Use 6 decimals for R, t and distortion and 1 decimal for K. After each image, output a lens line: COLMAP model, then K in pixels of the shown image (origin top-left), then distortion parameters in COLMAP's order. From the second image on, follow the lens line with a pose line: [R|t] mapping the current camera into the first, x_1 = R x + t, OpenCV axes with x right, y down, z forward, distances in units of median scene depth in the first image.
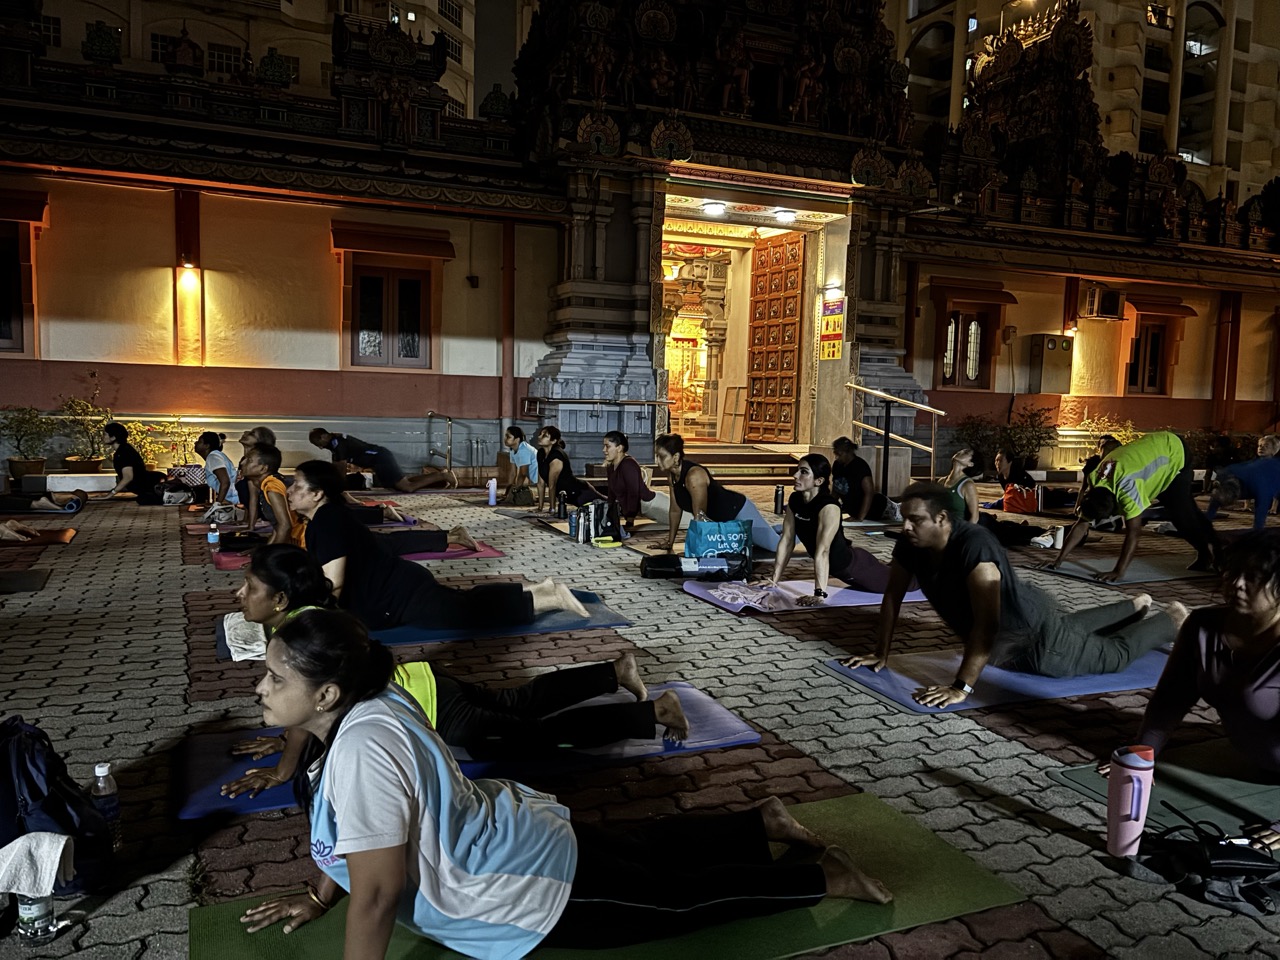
lens RADIAL K [[964.8, 0, 639.9], [0, 964.8, 482.4], [0, 0, 1]] dist [0.054266, -0.055952]
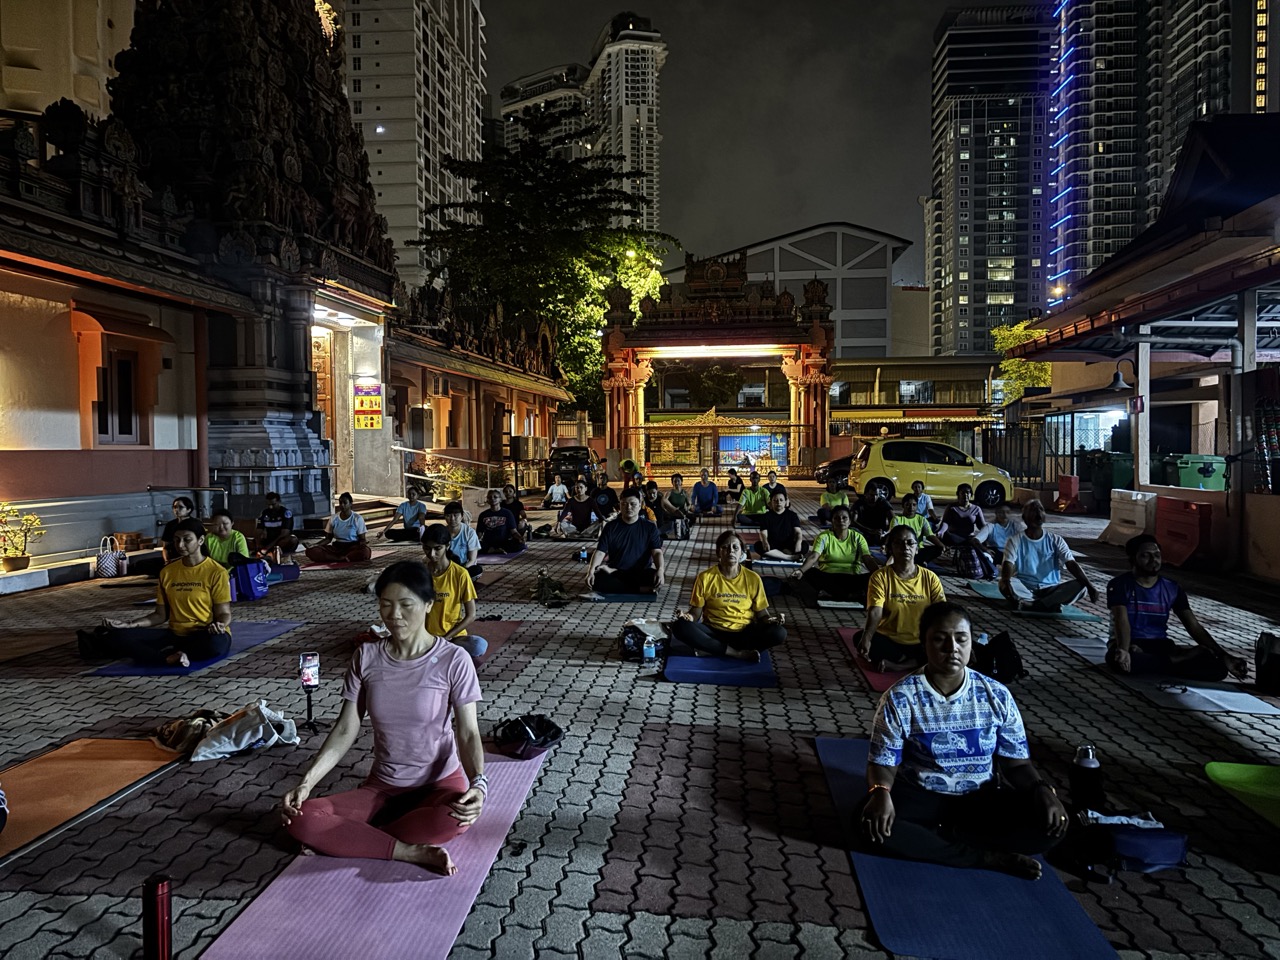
lens RADIAL K [[964.8, 0, 641.7], [0, 964.8, 473.9], [0, 0, 1]] dist [0.054266, -0.055952]
pose [[0.497334, -0.050936, 0.866063, -0.807540], [0.093558, 0.995602, 0.004829, -0.037664], [-0.862500, 0.078625, 0.499912, 0.010929]]
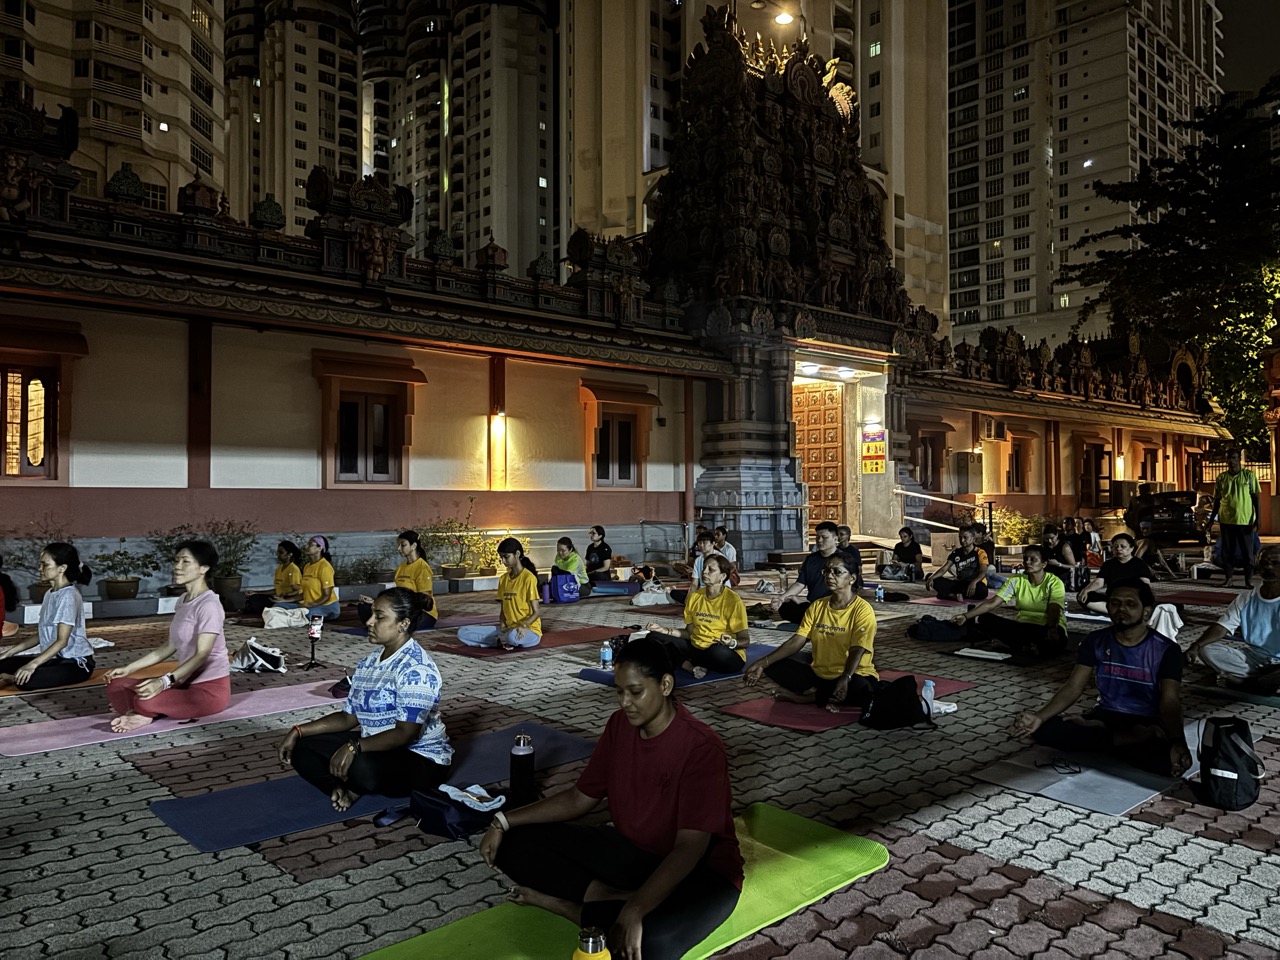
lens RADIAL K [[964.8, 0, 633.0], [0, 964.8, 478.2], [0, 0, 1]] dist [0.054266, -0.055952]
pose [[0.948821, -0.021114, 0.315107, -0.595693], [0.055598, 0.993347, -0.100852, 0.001747], [-0.310881, 0.113210, 0.943683, -0.218739]]
